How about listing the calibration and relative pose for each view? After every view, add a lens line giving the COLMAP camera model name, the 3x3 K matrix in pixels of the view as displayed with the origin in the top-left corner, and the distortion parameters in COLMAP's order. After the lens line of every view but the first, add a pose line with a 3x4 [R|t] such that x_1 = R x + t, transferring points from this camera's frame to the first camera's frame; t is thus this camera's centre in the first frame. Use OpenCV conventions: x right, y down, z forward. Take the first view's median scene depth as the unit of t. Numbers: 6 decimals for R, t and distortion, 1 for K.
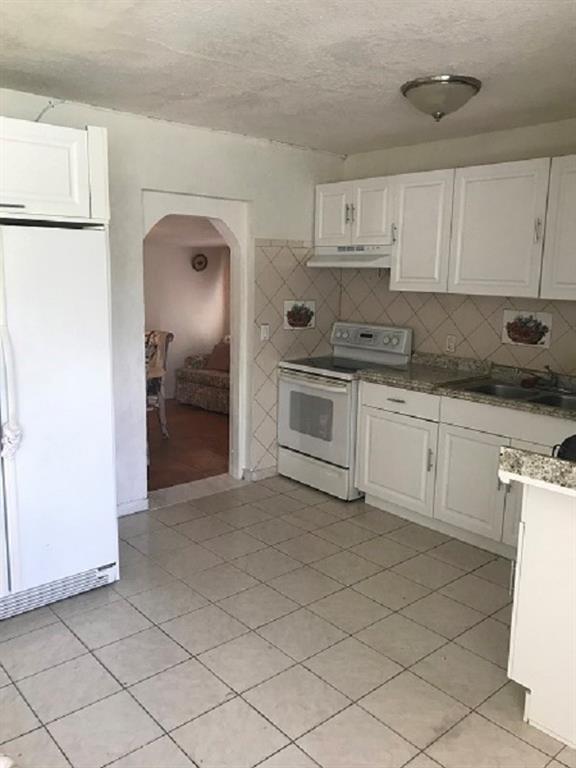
lens RADIAL K [[625.0, 0, 291.1], [0, 625.0, 371.4], [0, 0, 1]] dist [0.041383, -0.078593]
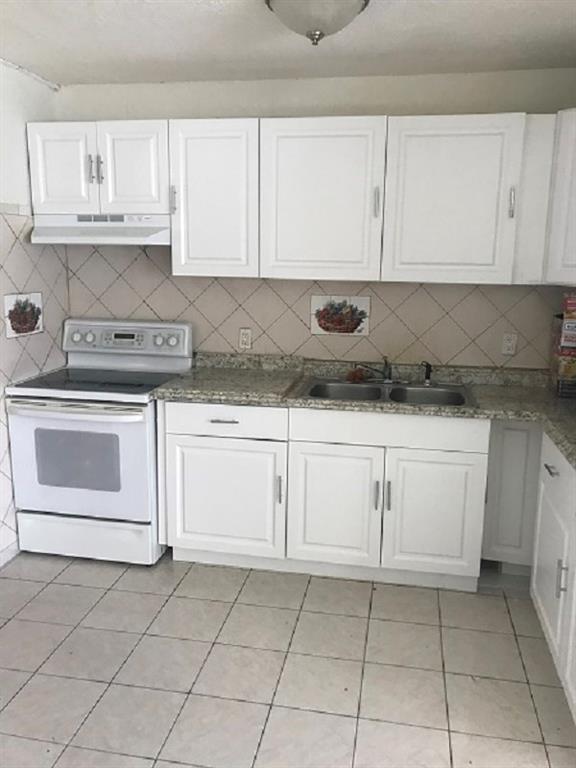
lens RADIAL K [[625.0, 0, 291.1], [0, 625.0, 371.4], [0, 0, 1]] dist [0.041383, -0.078593]
pose [[0.785535, -0.124505, 0.606162, -0.199704], [0.100587, 0.992214, 0.073447, -0.055950], [-0.610587, 0.003276, 0.791942, 0.315551]]
